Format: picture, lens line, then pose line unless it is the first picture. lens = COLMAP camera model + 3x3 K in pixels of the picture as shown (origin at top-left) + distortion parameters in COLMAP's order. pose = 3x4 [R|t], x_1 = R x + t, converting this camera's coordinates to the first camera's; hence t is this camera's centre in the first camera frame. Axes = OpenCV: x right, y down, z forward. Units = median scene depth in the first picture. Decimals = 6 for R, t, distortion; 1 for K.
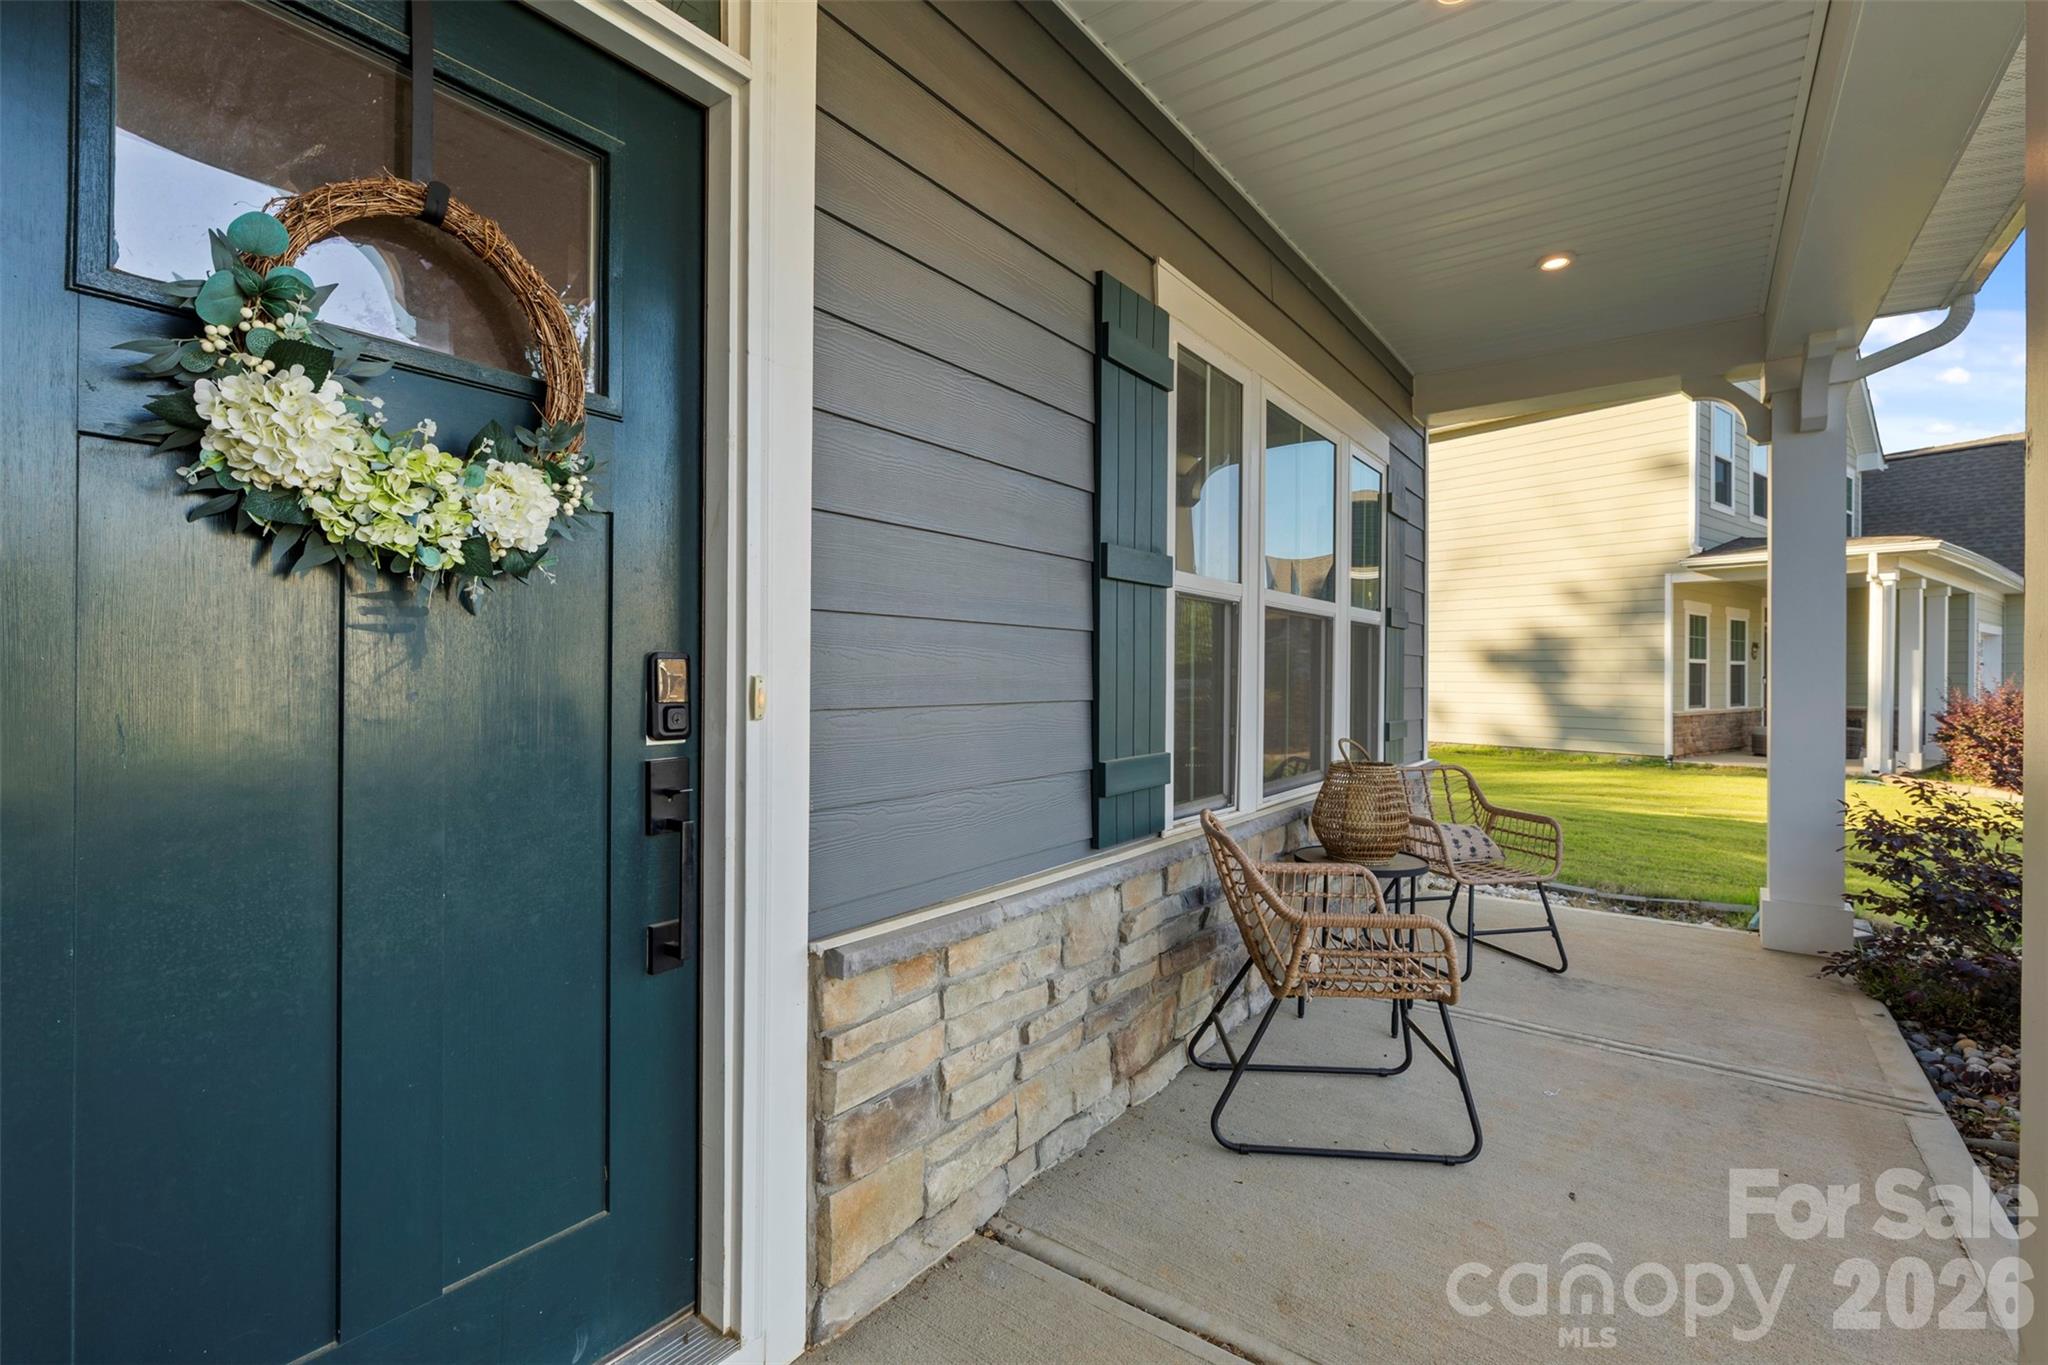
lens RADIAL K [[916.9, 0, 1024.0], [0, 916.9, 682.5], [0, 0, 1]] dist [-0.018798, -0.000120]
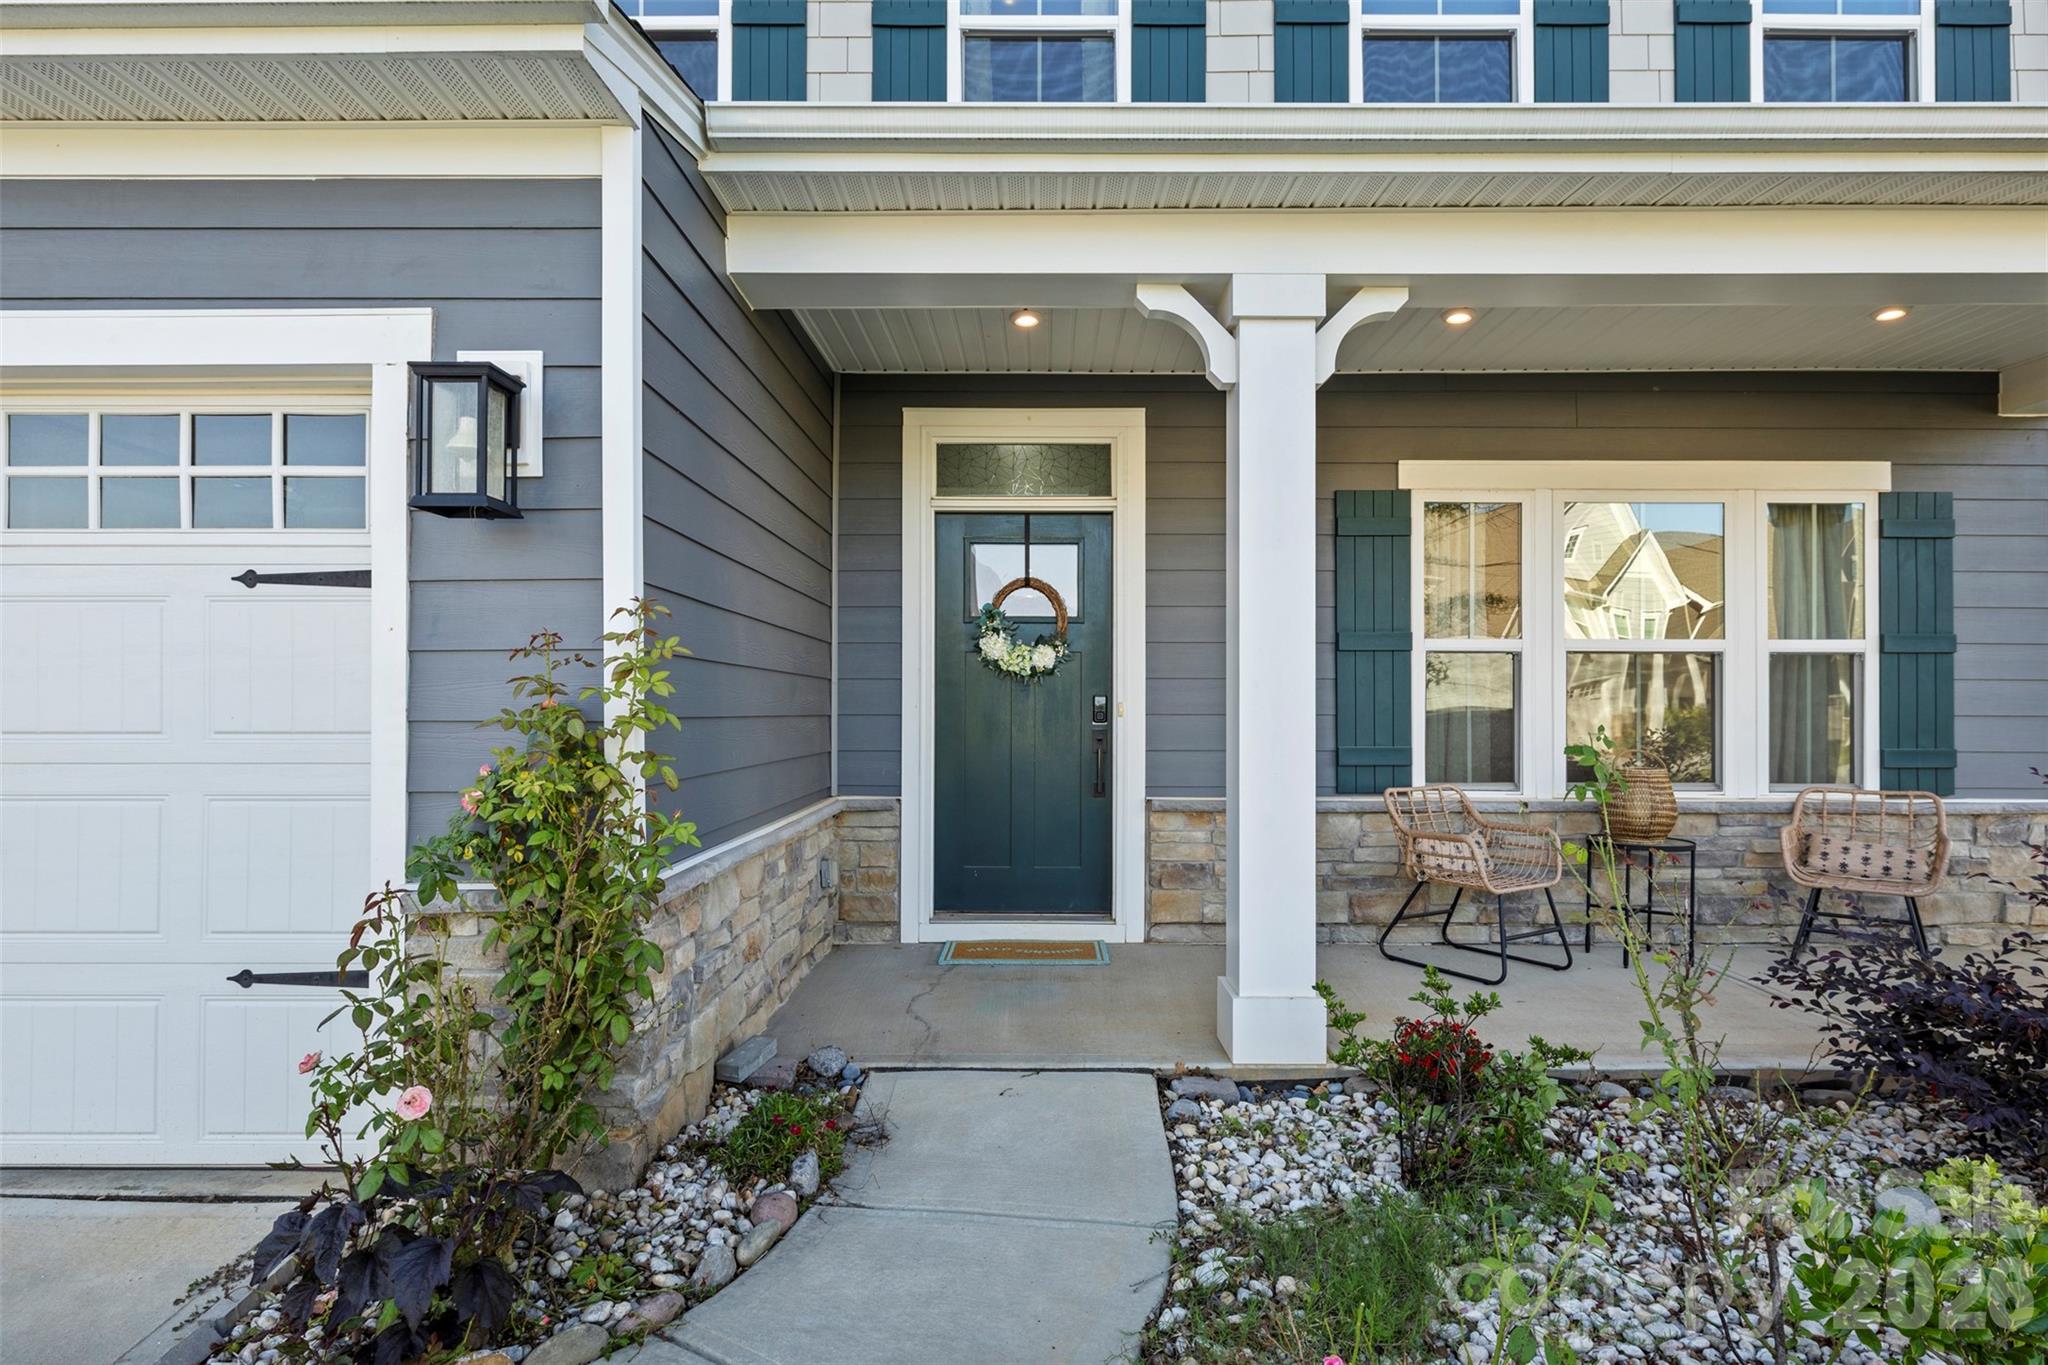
lens RADIAL K [[1181.2, 0, 1025.2], [0, 1181.2, 703.9], [0, 0, 1]] dist [0.001989, 0.001256]
pose [[0.589207, -0.004097, -0.807972, 2.433818], [-0.003695, 0.999963, -0.007765, 0.028719], [0.807974, 0.007560, 0.589170, -1.412614]]
